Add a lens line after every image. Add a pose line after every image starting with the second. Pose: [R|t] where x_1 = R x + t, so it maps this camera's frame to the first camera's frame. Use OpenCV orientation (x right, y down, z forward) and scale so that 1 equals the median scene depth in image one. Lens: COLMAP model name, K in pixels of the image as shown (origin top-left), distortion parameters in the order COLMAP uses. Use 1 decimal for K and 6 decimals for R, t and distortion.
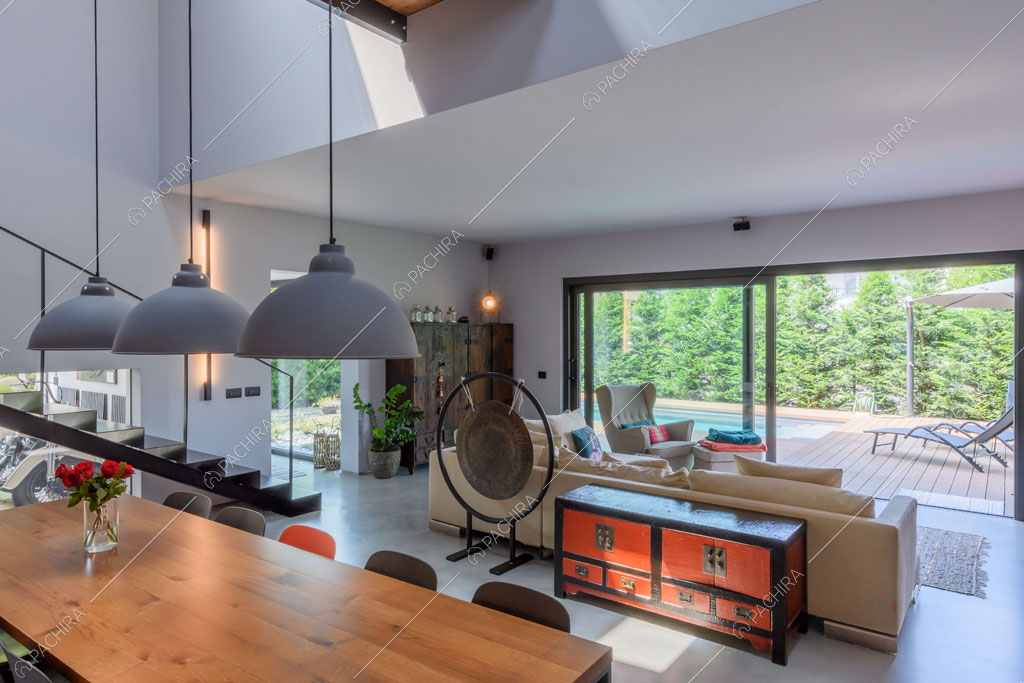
lens RADIAL K [[613.8, 0, 512.0], [0, 613.8, 341.5], [0, 0, 1]] dist [0.008168, 0.001502]
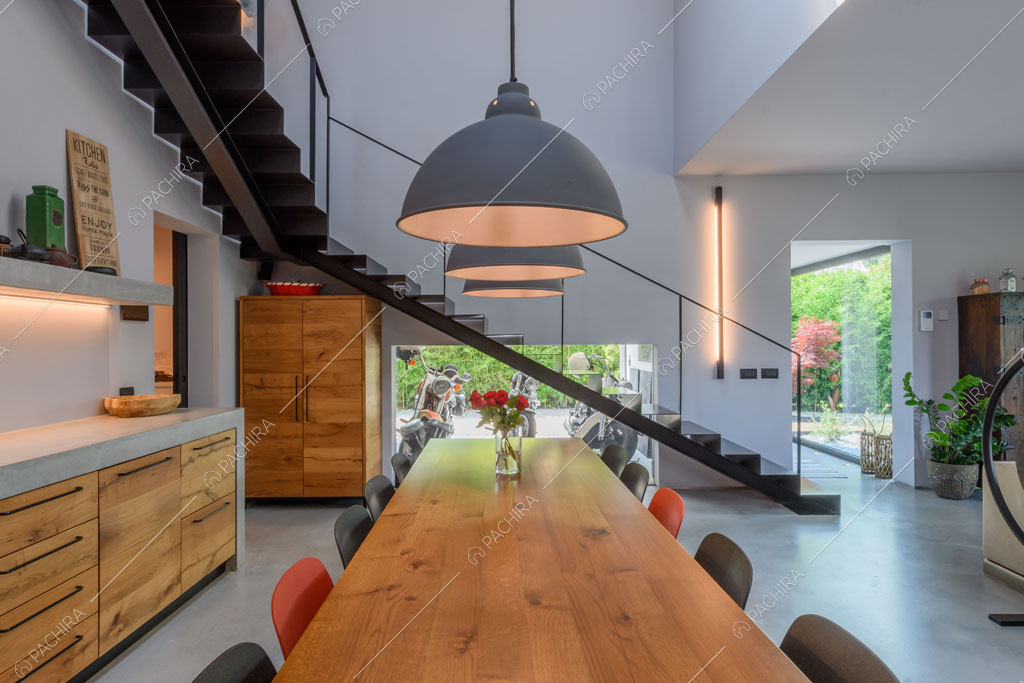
lens RADIAL K [[613.8, 0, 512.0], [0, 613.8, 341.5], [0, 0, 1]] dist [0.008168, 0.001502]
pose [[0.615904, -0.004699, -0.787807, 0.070943], [-0.000767, 0.999978, -0.006564, 0.039023], [0.787821, 0.004647, 0.615887, 0.117541]]
